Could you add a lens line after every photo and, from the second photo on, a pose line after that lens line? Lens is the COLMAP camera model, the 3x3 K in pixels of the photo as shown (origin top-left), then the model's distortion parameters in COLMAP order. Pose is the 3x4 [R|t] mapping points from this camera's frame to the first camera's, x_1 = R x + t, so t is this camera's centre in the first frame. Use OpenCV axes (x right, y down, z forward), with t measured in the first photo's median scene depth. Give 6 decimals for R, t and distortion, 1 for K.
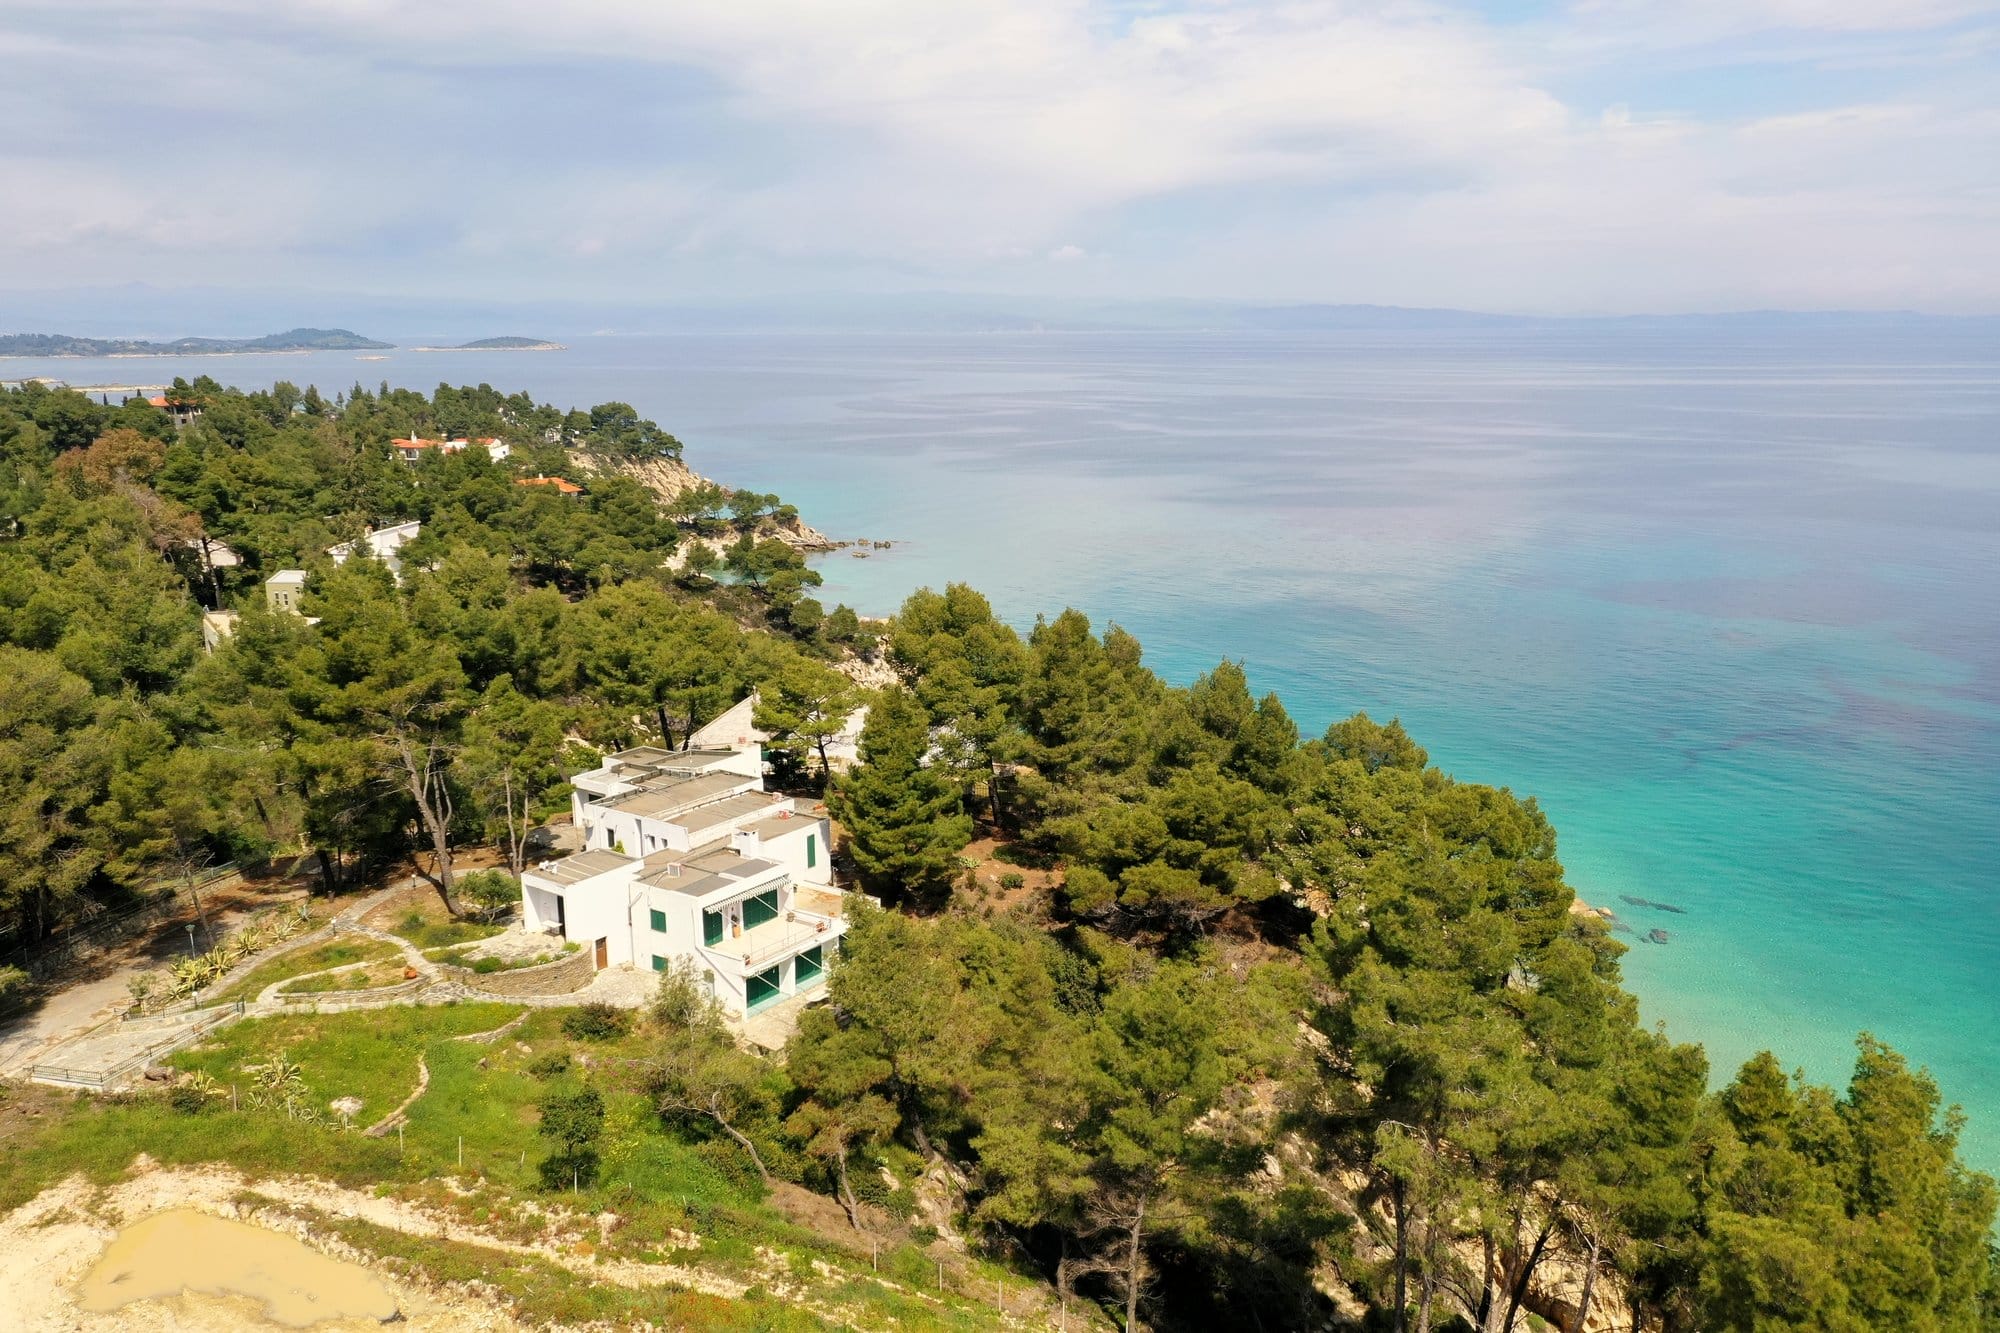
lens RADIAL K [[1583.0, 0, 988.9], [0, 1583.0, 668.1], [0, 0, 1]] dist [0.005848, 0.013080]
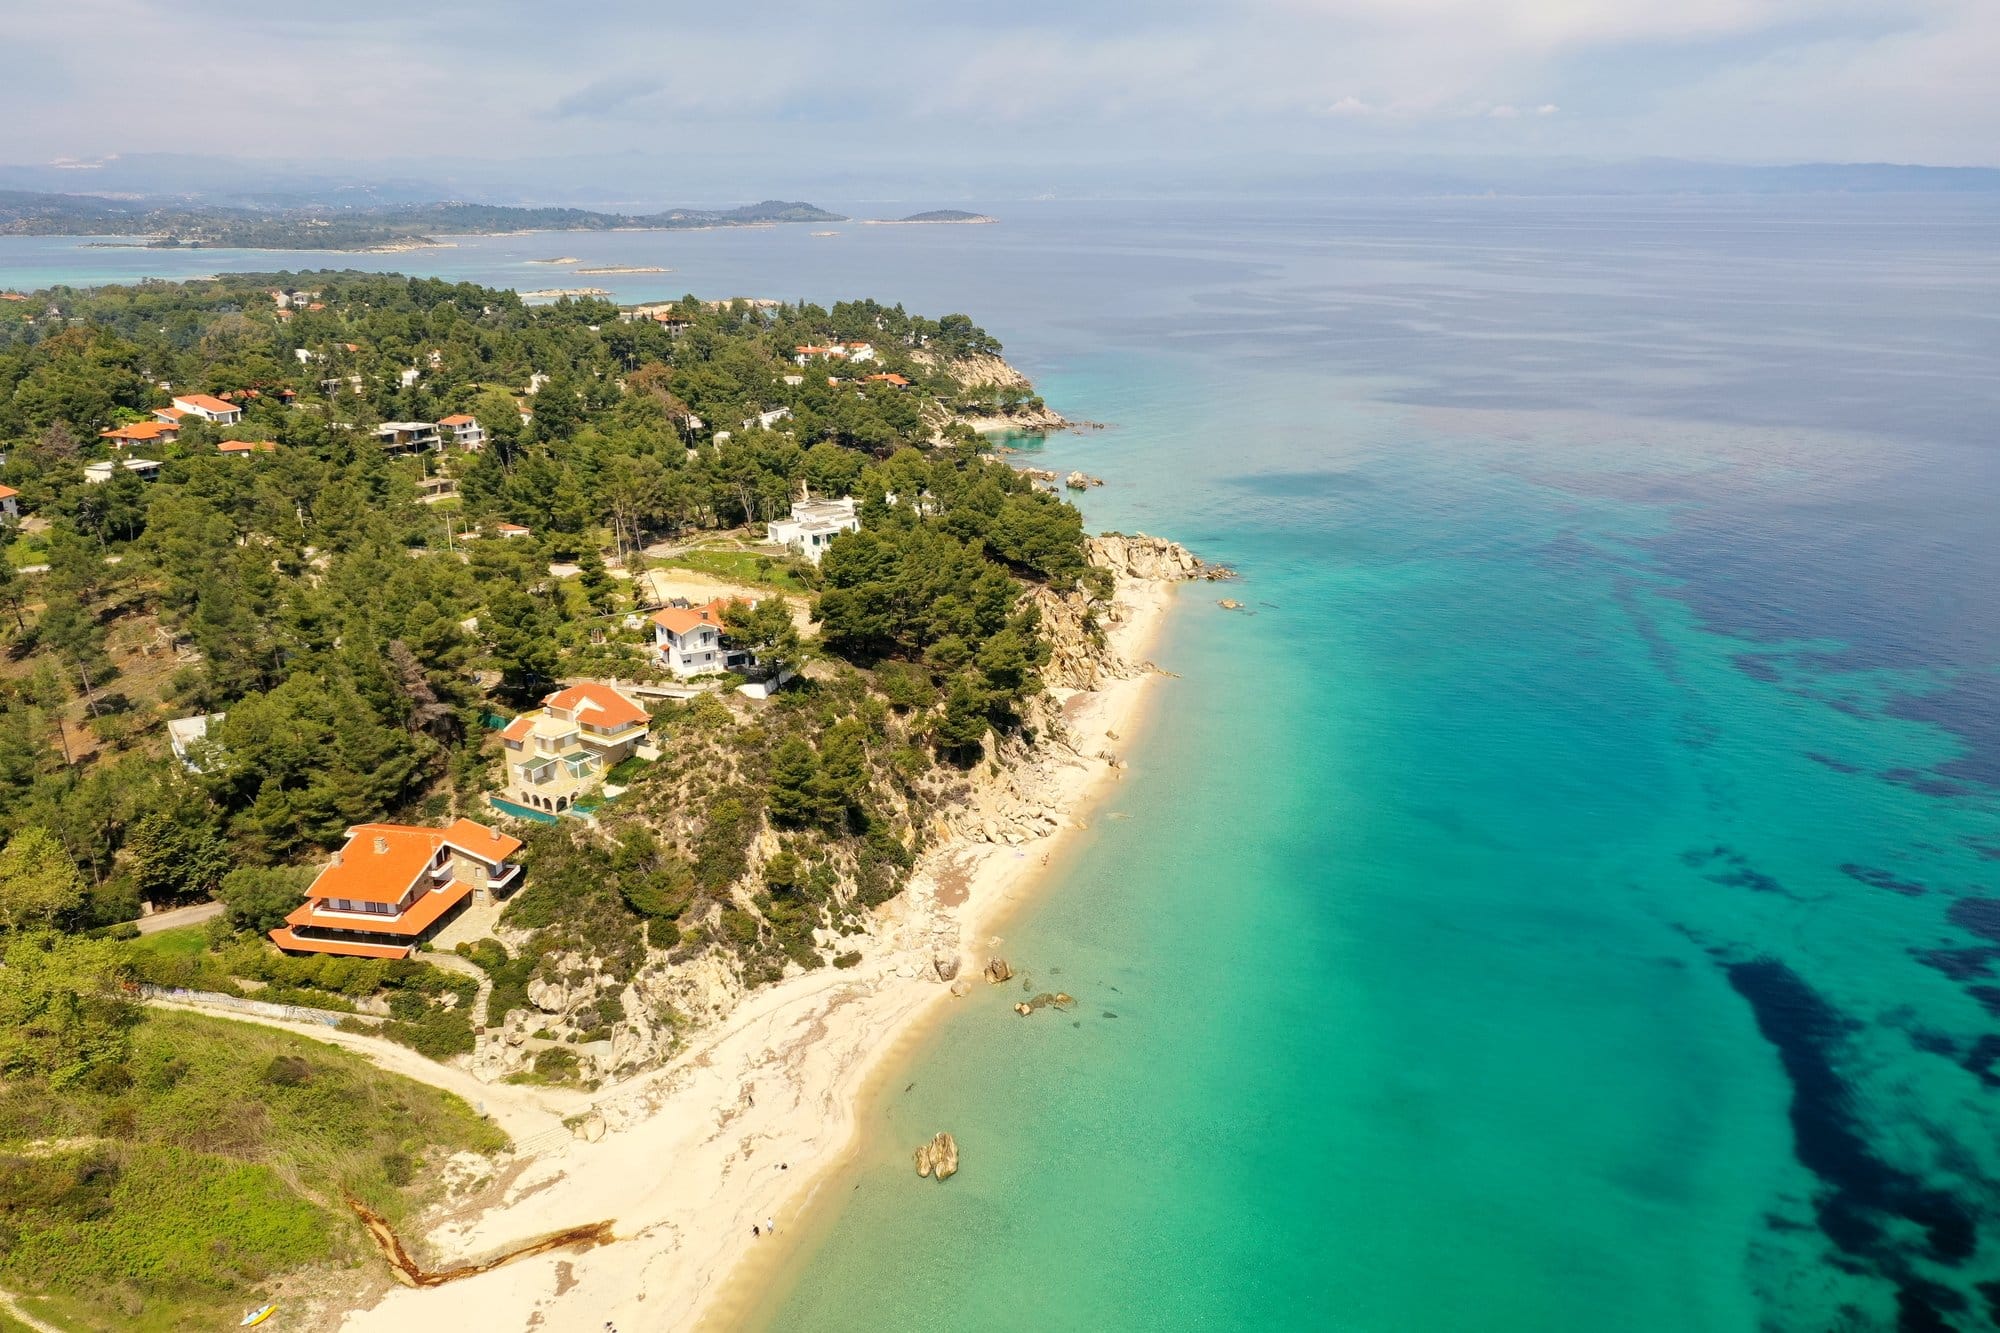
lens RADIAL K [[1583.0, 0, 997.3], [0, 1583.0, 662.3], [0, 0, 1]] dist [0.005848, 0.013080]
pose [[0.964924, 0.076062, -0.251268, 0.431515], [-0.056180, 0.994763, 0.085384, 0.040851], [0.256446, -0.068273, 0.964144, -0.895352]]
